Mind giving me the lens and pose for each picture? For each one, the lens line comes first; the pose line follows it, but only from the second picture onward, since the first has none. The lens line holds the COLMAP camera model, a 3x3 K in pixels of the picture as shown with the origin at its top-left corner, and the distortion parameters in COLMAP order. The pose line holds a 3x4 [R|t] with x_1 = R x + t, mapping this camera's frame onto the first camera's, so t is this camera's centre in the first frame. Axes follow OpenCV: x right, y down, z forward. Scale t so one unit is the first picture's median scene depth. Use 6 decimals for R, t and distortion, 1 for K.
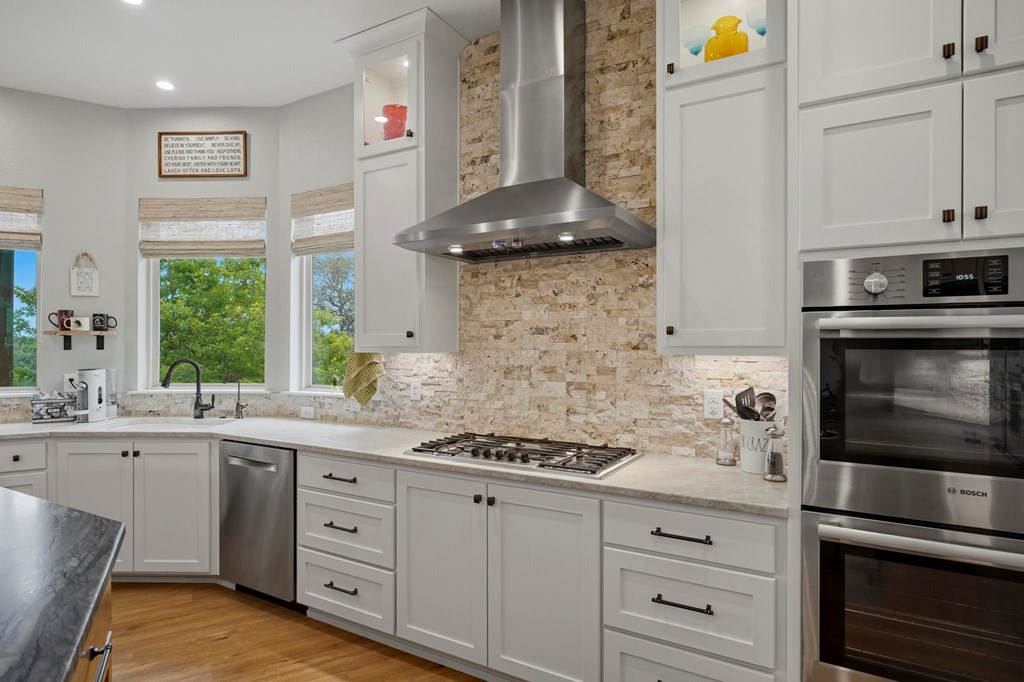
lens RADIAL K [[556.8, 0, 512.0], [0, 556.8, 341.0], [0, 0, 1]] dist [-0.000912, -0.000279]
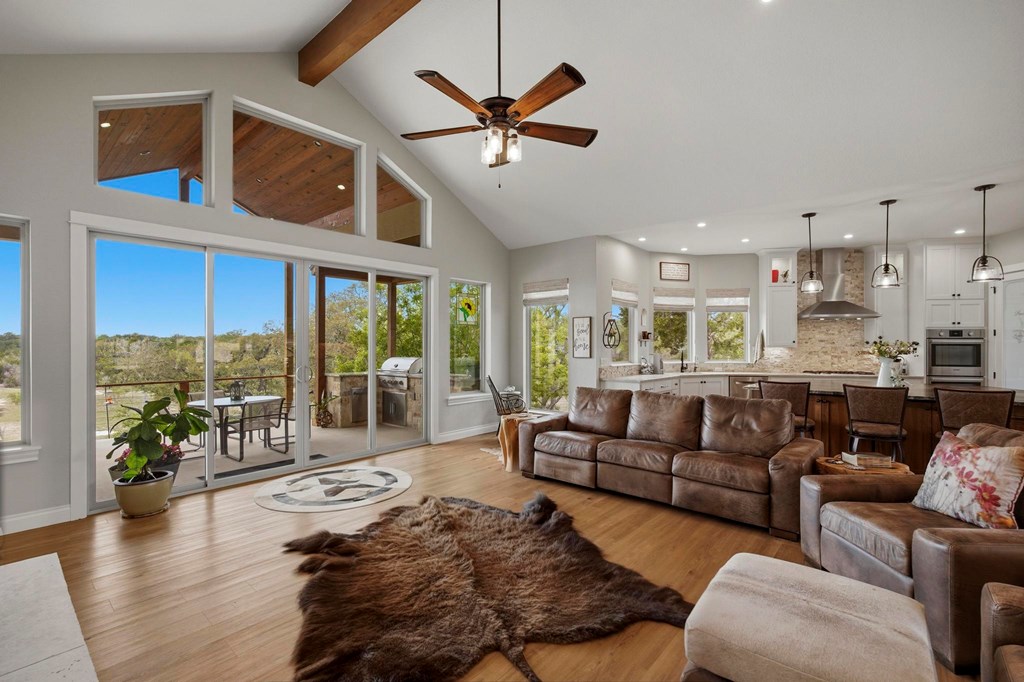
lens RADIAL K [[457.2, 0, 512.0], [0, 457.2, 341.0], [0, 0, 1]] dist [0.001274, 0.001135]
pose [[0.940848, 0.003825, 0.338807, -2.781526], [-0.003044, 0.999991, -0.002835, -0.004284], [-0.338815, 0.001636, 0.940852, -1.046863]]
